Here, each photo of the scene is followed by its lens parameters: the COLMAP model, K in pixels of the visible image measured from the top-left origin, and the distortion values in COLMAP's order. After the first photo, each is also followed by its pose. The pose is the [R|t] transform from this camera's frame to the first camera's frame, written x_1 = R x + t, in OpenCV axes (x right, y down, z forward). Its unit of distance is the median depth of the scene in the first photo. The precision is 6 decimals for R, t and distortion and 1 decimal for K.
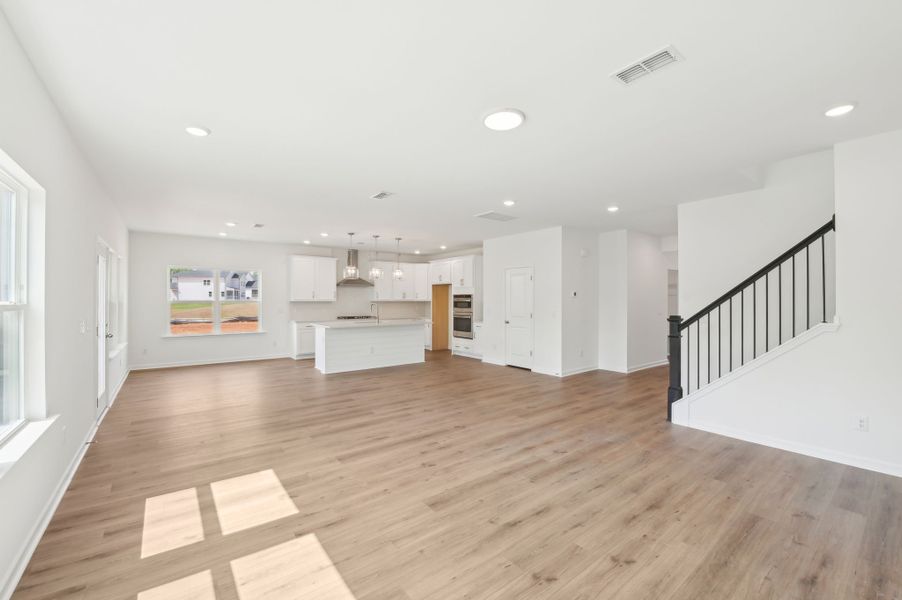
lens RADIAL K [[385.3, 0, 457.9], [0, 385.3, 300.7], [0, 0, 1]] dist [-0.009129, -0.000876]
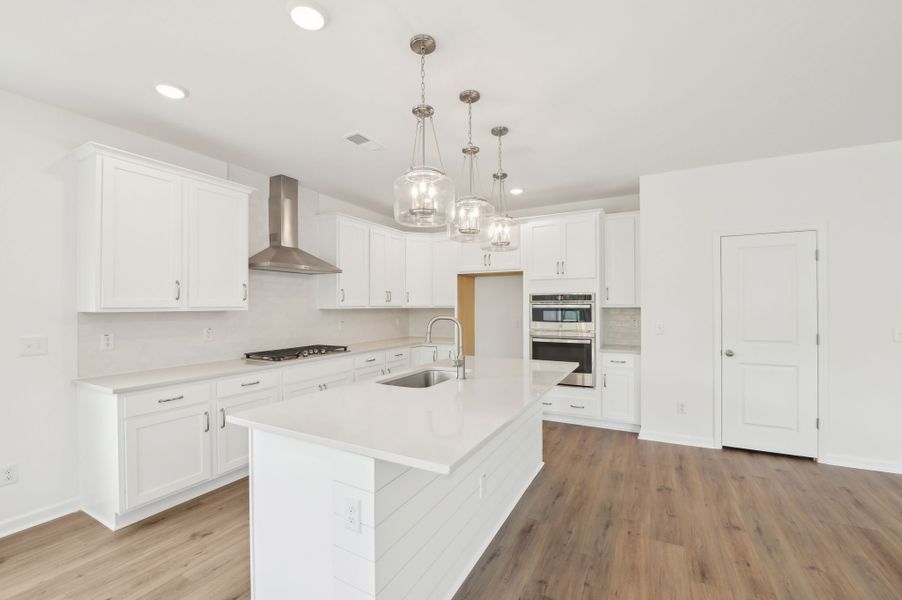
lens RADIAL K [[385.3, 0, 454.0], [0, 385.3, 303.2], [0, 0, 1]] dist [-0.009129, -0.000876]
pose [[0.900381, -0.000714, 0.435102, -0.304700], [0.004546, 0.999960, -0.007766, -0.001654], [-0.435079, 0.008970, 0.900348, 0.616187]]
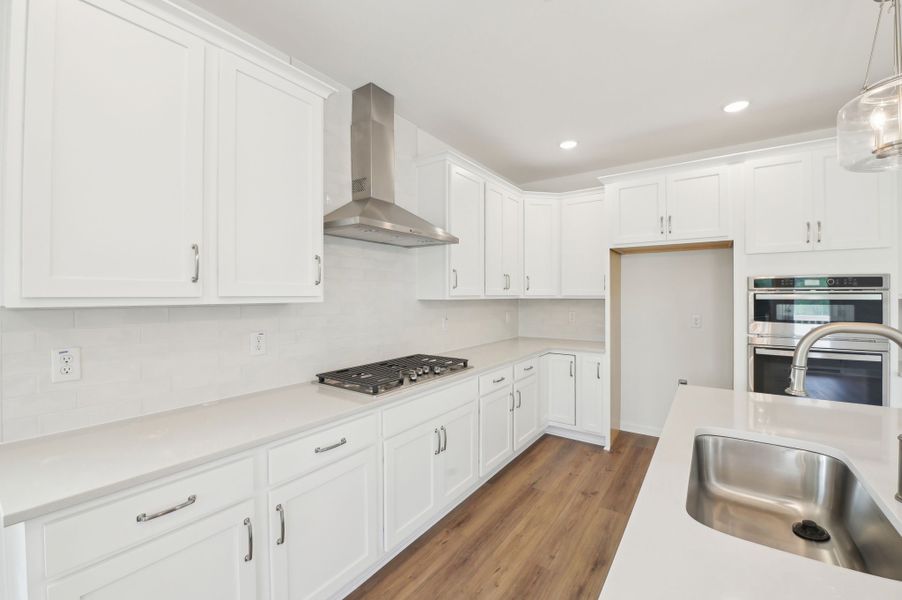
lens RADIAL K [[385.3, 0, 449.5], [0, 385.3, 295.5], [0, 0, 1]] dist [-0.009129, -0.000876]
pose [[0.953047, -0.001214, 0.302819, -0.318773], [0.001678, 0.999998, -0.001272, -0.002013], [-0.302816, 0.001720, 0.953047, 0.795292]]
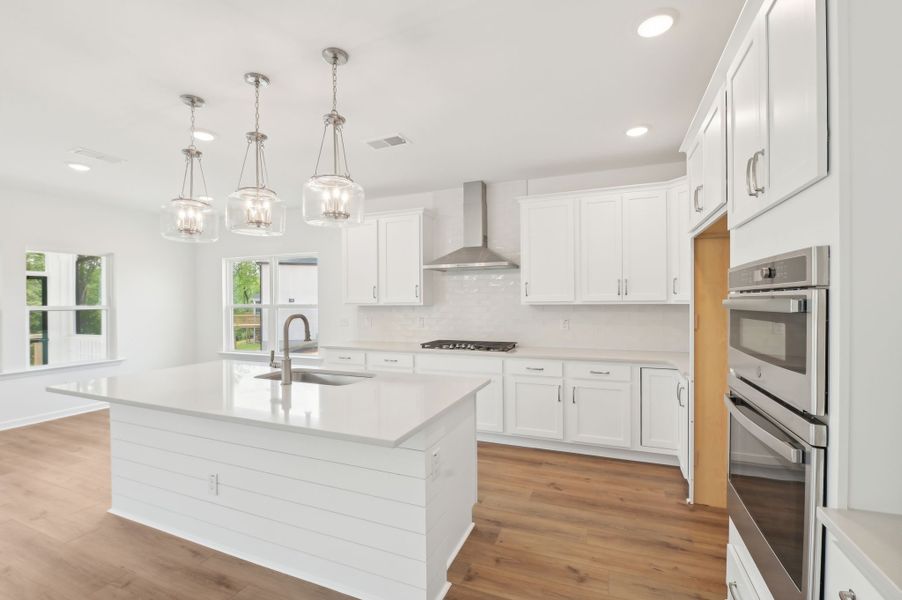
lens RADIAL K [[385.3, 0, 478.5], [0, 385.3, 302.8], [0, 0, 1]] dist [-0.009129, -0.000876]
pose [[0.536395, -0.002398, -0.843963, 0.073602], [0.006281, 0.999980, 0.001151, -0.001763], [0.843944, -0.005918, 0.536399, 0.820240]]
